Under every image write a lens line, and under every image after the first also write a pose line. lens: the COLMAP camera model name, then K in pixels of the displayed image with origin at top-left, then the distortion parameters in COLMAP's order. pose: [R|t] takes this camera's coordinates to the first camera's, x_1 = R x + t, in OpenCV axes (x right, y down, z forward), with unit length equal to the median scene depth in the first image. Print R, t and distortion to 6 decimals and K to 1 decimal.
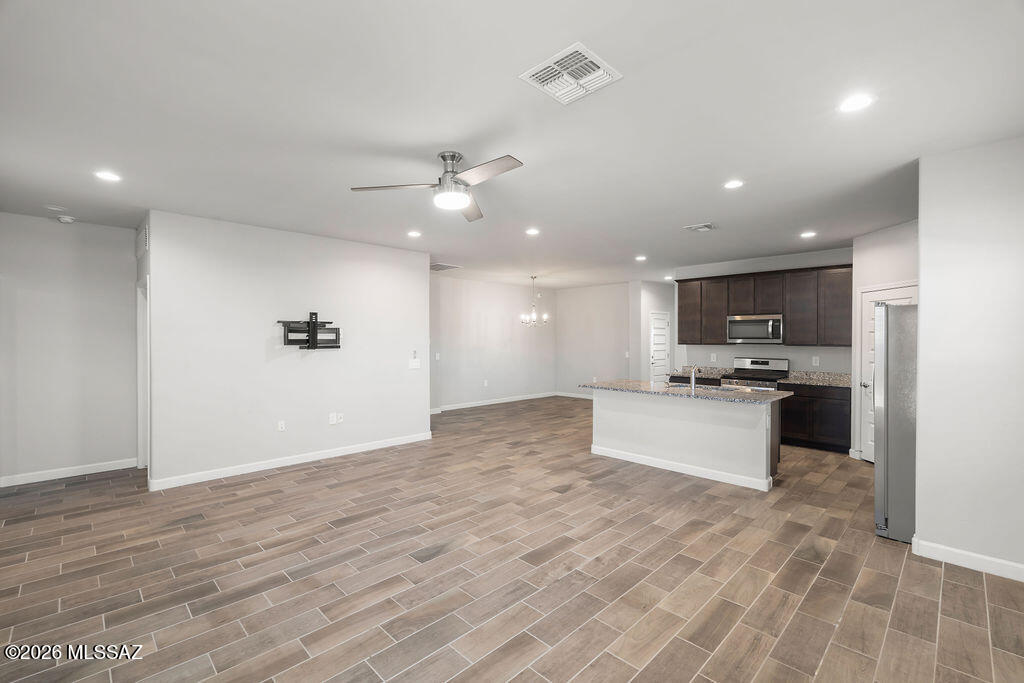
lens RADIAL K [[456.1, 0, 512.0], [0, 456.1, 341.5], [0, 0, 1]] dist [0.003854, -0.000345]
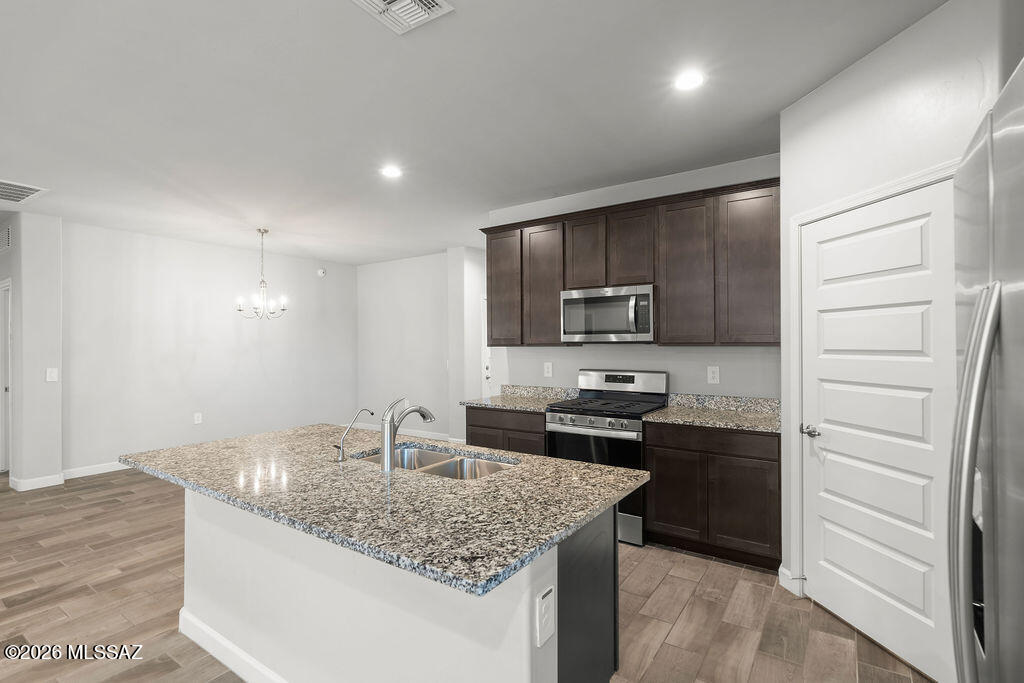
lens RADIAL K [[486.7, 0, 512.0], [0, 486.7, 341.5], [0, 0, 1]] dist [-0.001433, -0.000275]
pose [[0.983780, -0.005226, 0.179300, 0.337744], [0.007691, 0.999885, -0.013056, 0.009827], [-0.179212, 0.014224, 0.983708, 0.491747]]
